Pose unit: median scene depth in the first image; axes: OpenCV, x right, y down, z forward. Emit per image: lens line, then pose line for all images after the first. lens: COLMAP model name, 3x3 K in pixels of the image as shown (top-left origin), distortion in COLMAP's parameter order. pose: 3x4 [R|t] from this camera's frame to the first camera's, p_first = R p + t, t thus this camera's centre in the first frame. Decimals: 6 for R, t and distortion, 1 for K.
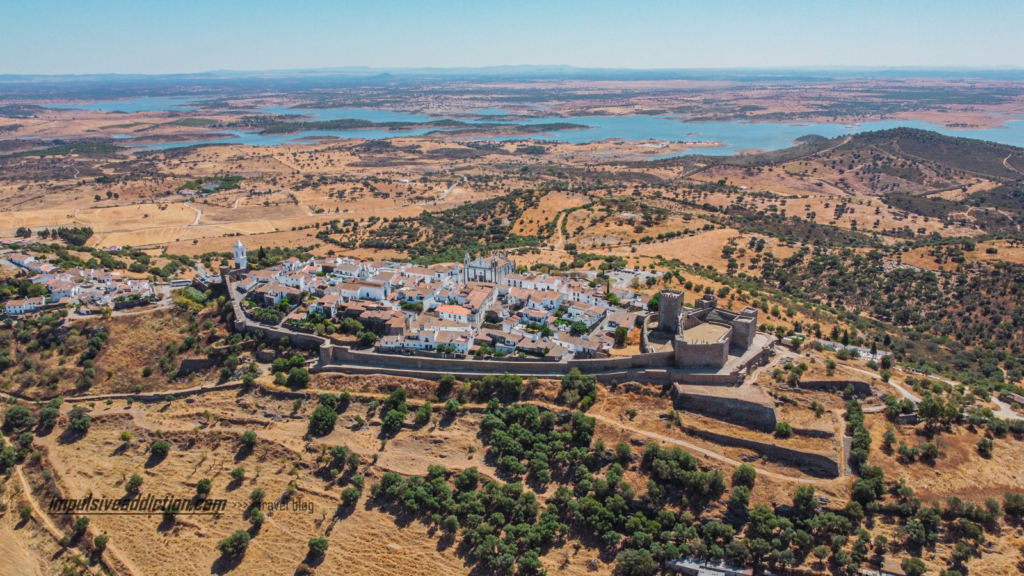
lens RADIAL K [[763.7, 0, 511.8], [0, 763.7, 289.3], [0, 0, 1]] dist [-0.013471, 0.001373]
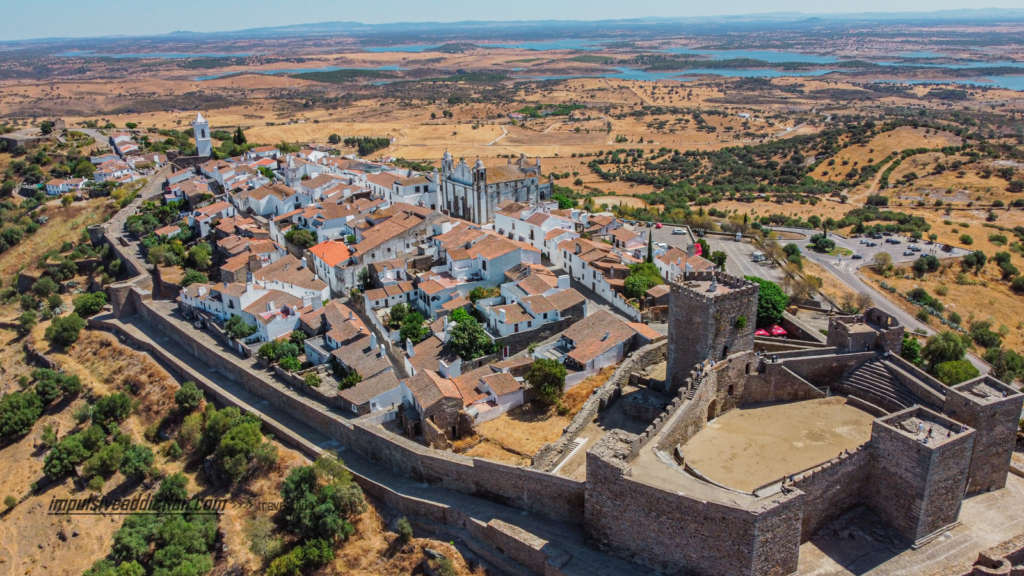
lens RADIAL K [[763.7, 0, 522.0], [0, 763.7, 287.3], [0, 0, 1]] dist [-0.013471, 0.001373]
pose [[0.871770, 0.154155, -0.465030, 0.244593], [-0.125616, 0.987807, 0.091965, -0.011033], [0.473537, -0.021757, 0.880505, 0.583367]]
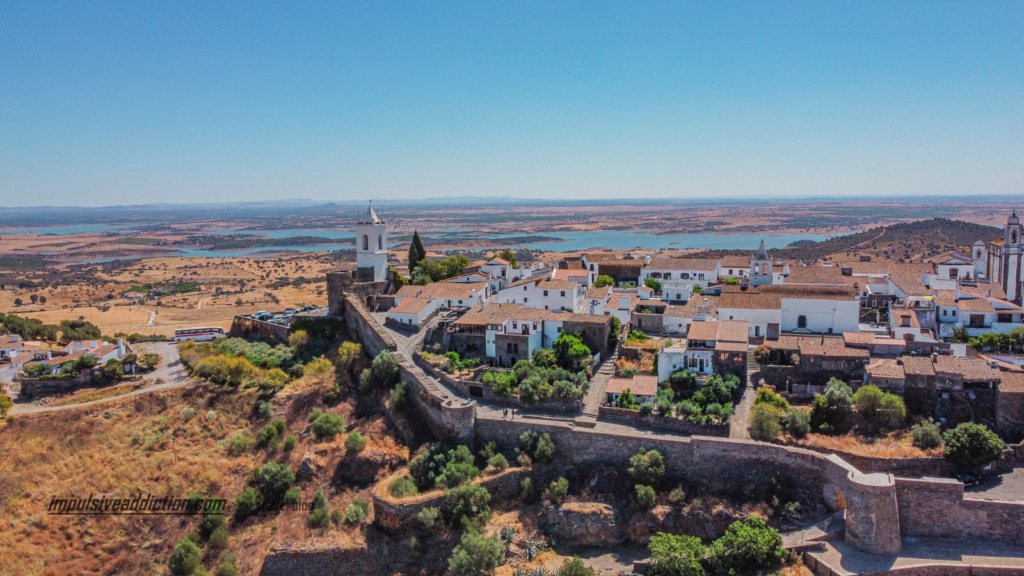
lens RADIAL K [[763.7, 0, 512.6], [0, 763.7, 289.9], [0, 0, 1]] dist [-0.013471, 0.001373]
pose [[0.996823, -0.015471, 0.078131, -0.343485], [0.028183, 0.986003, -0.164327, 0.045100], [-0.074495, 0.166007, 0.983307, 0.673791]]
